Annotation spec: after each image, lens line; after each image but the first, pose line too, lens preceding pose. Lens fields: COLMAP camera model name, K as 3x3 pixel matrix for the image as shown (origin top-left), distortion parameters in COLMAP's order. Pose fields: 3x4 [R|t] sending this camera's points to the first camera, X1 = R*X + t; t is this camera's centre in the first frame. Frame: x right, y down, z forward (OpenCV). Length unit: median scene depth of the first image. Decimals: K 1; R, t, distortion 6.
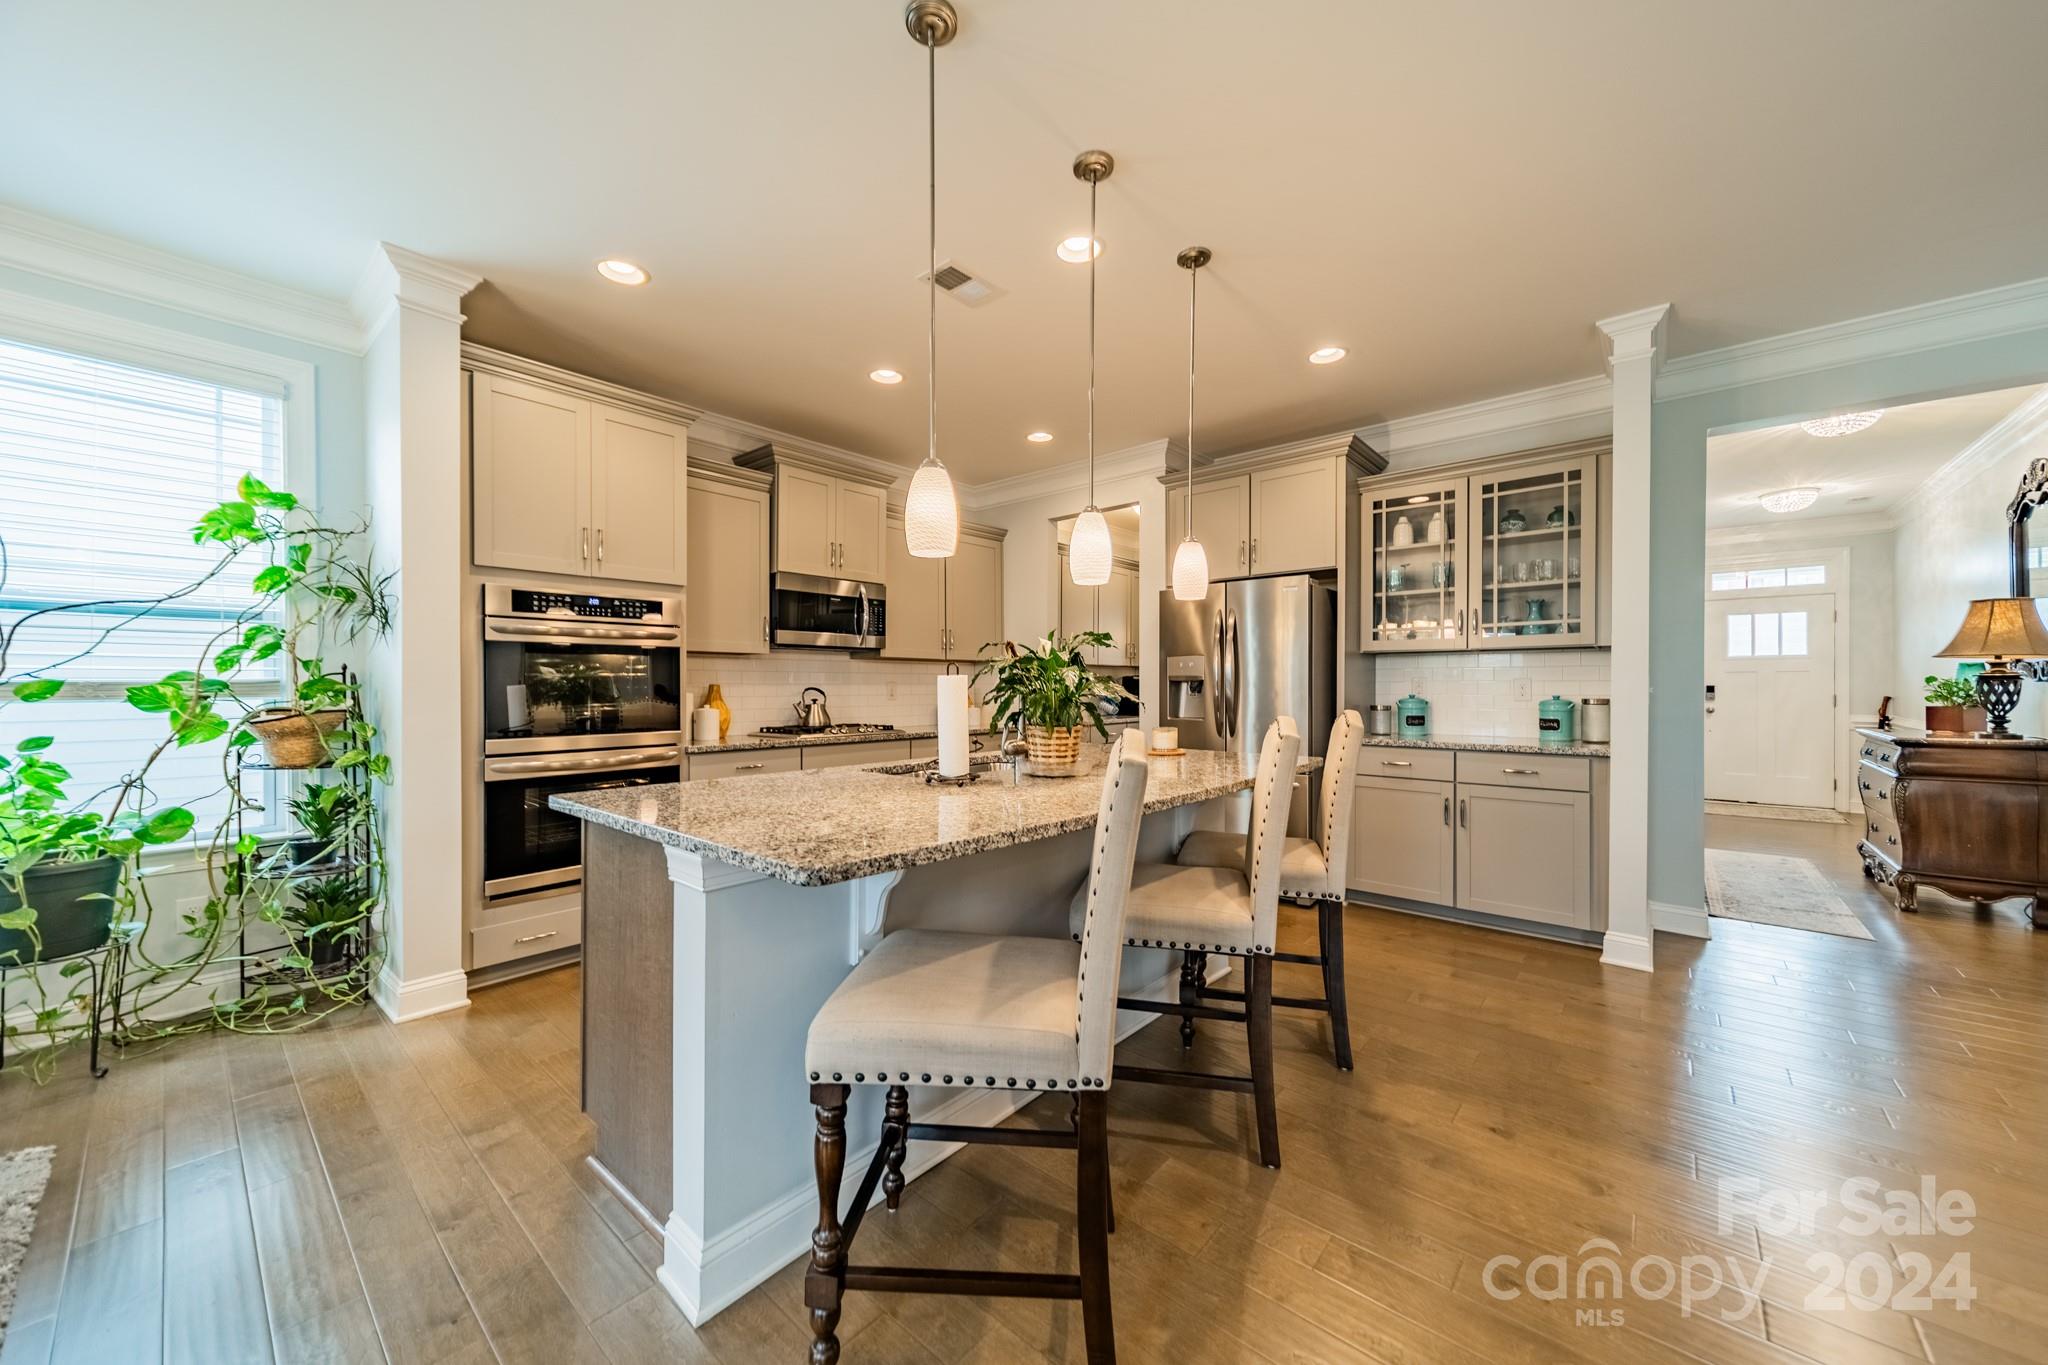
lens RADIAL K [[734.5, 0, 1015.0], [0, 734.5, 686.4], [0, 0, 1]] dist [0.007301, 0.000159]
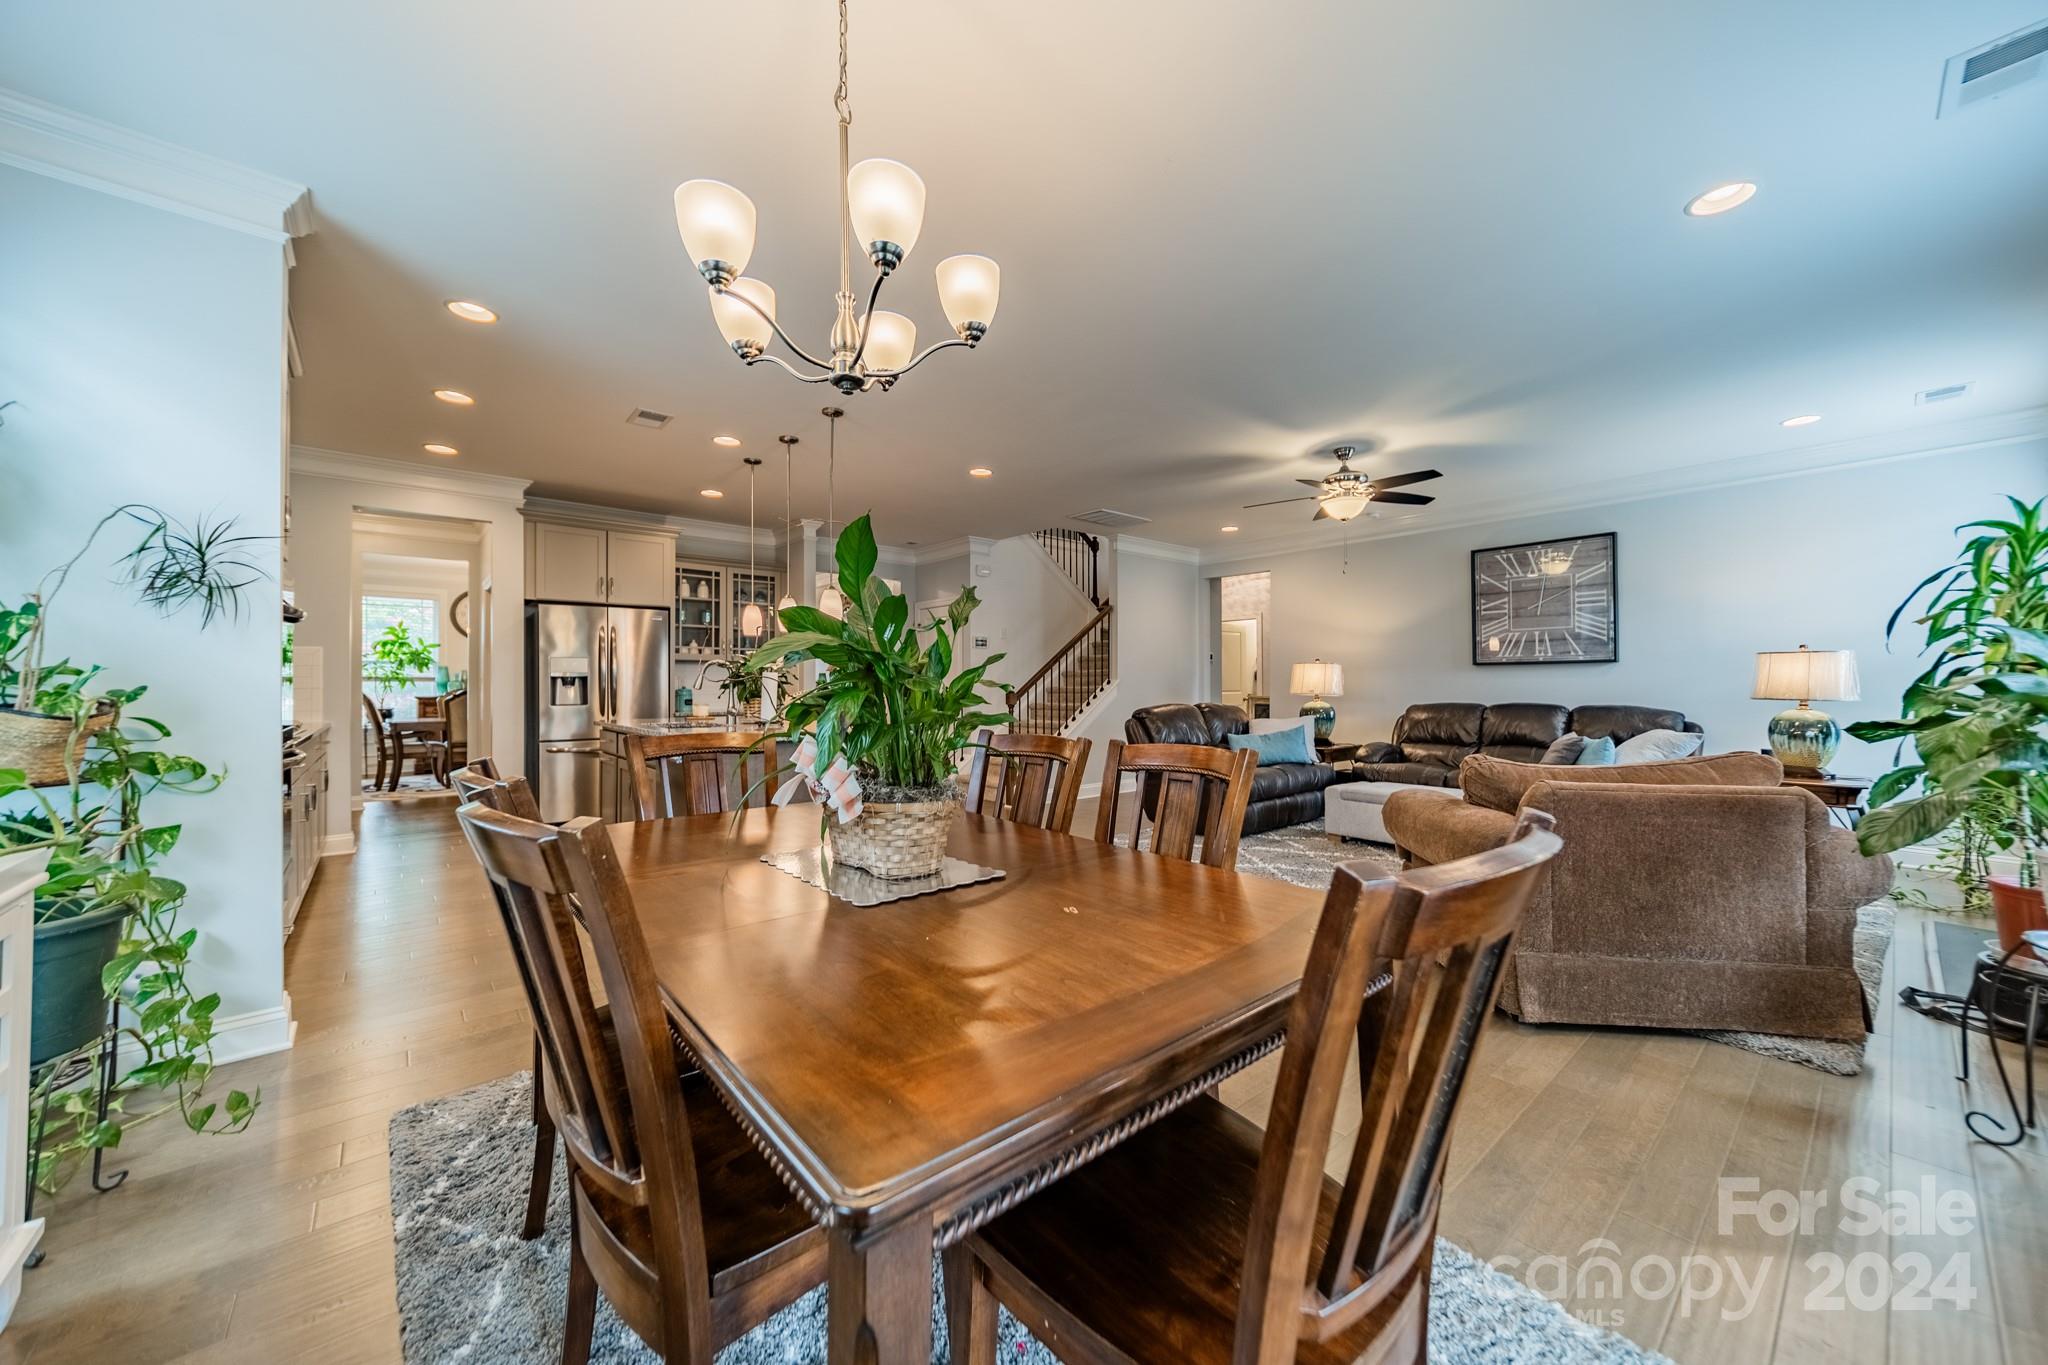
lens RADIAL K [[734.5, 0, 1036.9], [0, 734.5, 676.8], [0, 0, 1]] dist [0.007301, 0.000159]
pose [[0.134091, 0.007088, 0.990944, -1.059112], [0.005360, 0.999955, -0.007878, 0.004649], [-0.990955, 0.006368, 0.134047, 0.000530]]
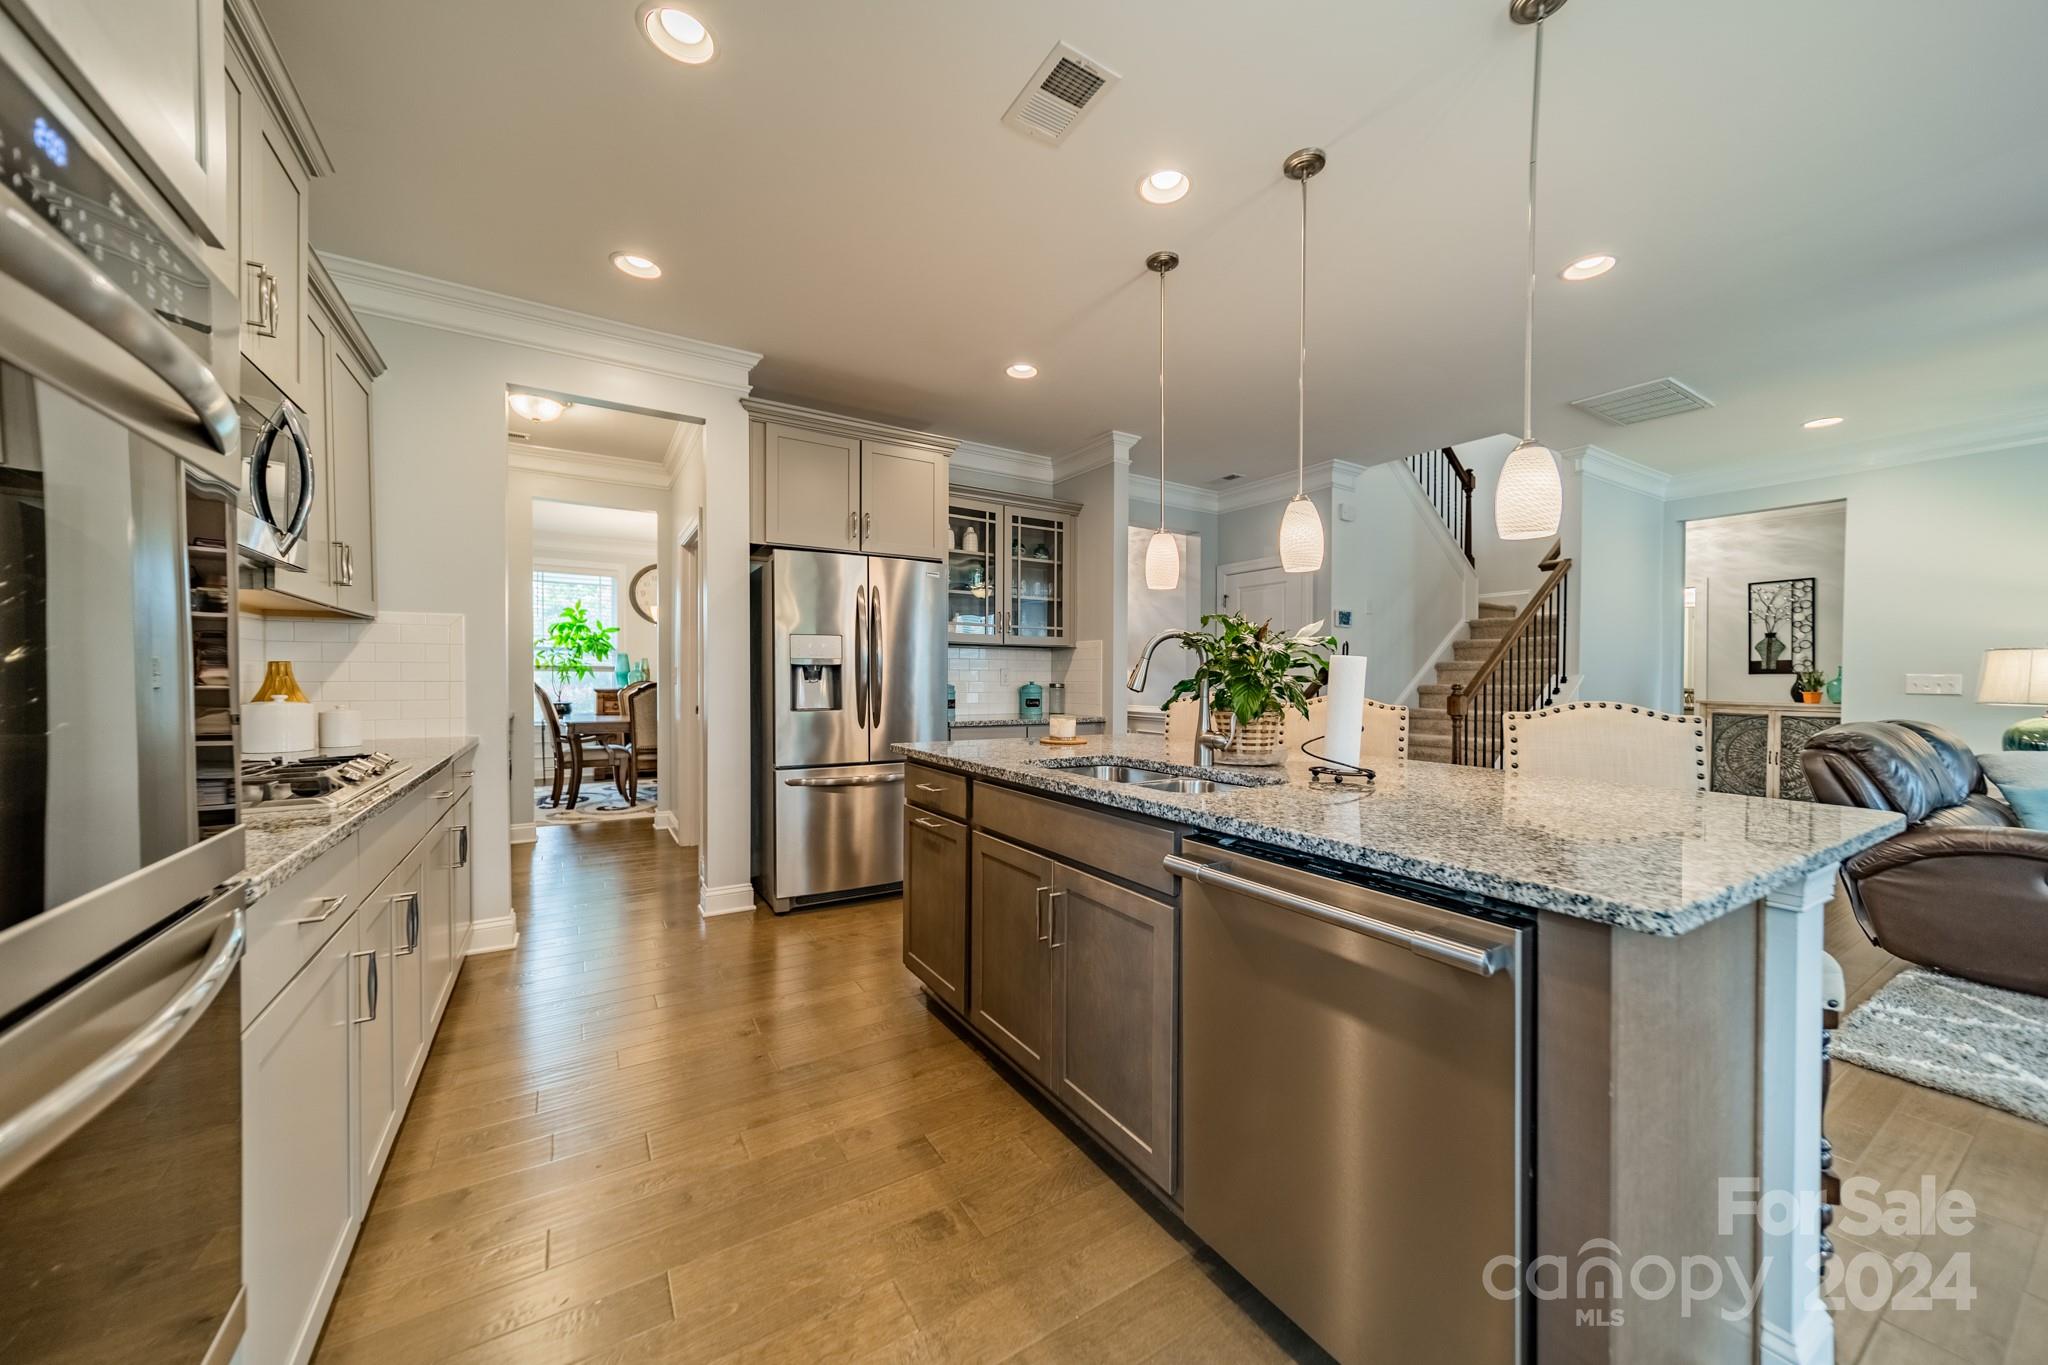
lens RADIAL K [[734.5, 0, 1042.3], [0, 734.5, 688.8], [0, 0, 1]] dist [0.007301, 0.000159]
pose [[0.279818, -0.013970, 0.959951, -0.544085], [-0.002887, 0.999877, 0.015392, 0.003562], [-0.960049, -0.007079, 0.279744, 0.583038]]
